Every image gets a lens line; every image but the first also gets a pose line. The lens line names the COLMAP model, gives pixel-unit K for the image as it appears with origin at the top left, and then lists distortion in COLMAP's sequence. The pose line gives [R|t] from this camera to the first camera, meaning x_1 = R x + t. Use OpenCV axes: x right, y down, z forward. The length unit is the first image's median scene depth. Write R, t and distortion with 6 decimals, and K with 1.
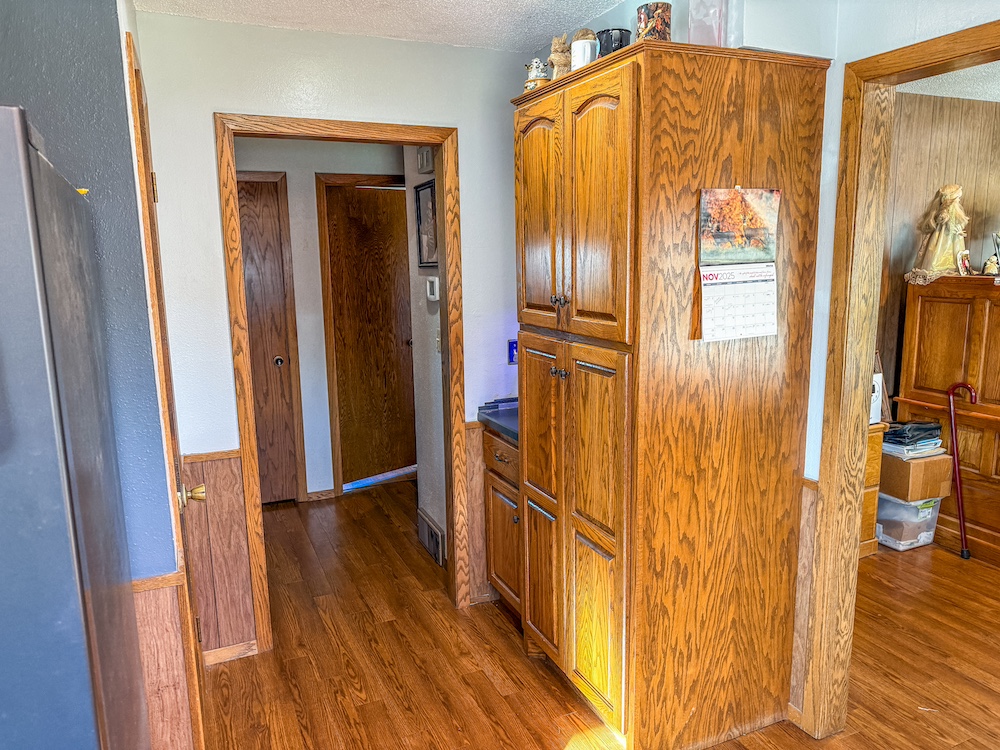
lens RADIAL K [[709.7, 0, 500.3], [0, 709.7, 373.6], [0, 0, 1]] dist [0.003557, 0.001703]
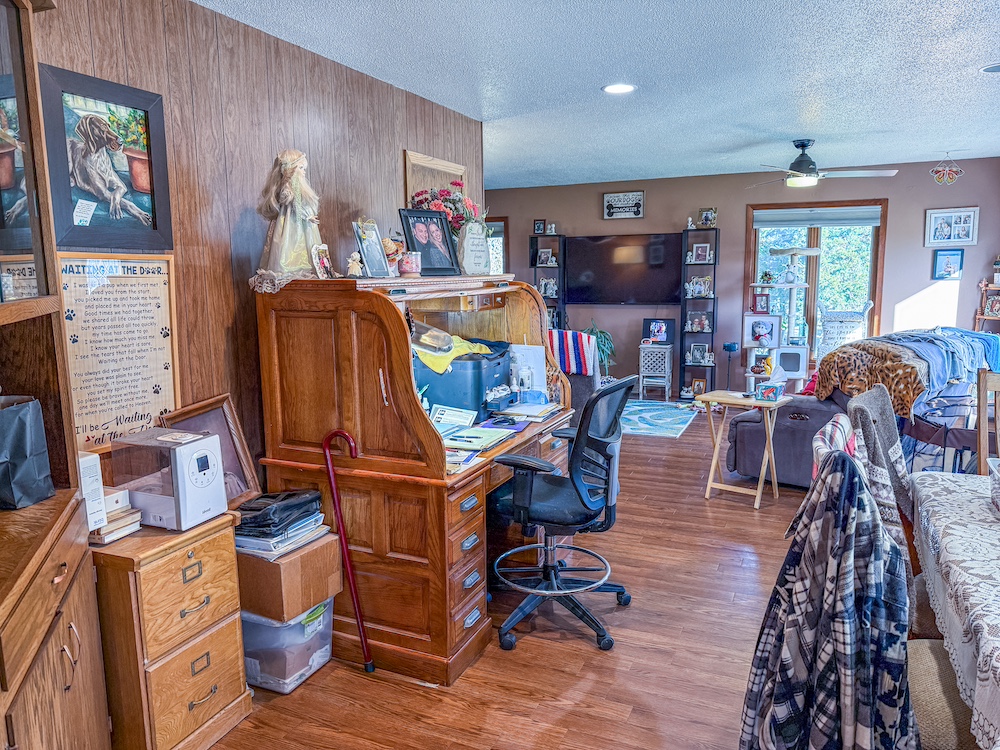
lens RADIAL K [[709.7, 0, 500.3], [0, 709.7, 374.4], [0, 0, 1]] dist [0.003557, 0.001703]
pose [[0.743738, -0.087736, 0.662688, 0.304813], [0.113218, 0.993560, 0.004476, -0.026568], [-0.658813, 0.071699, 0.748882, 0.359218]]
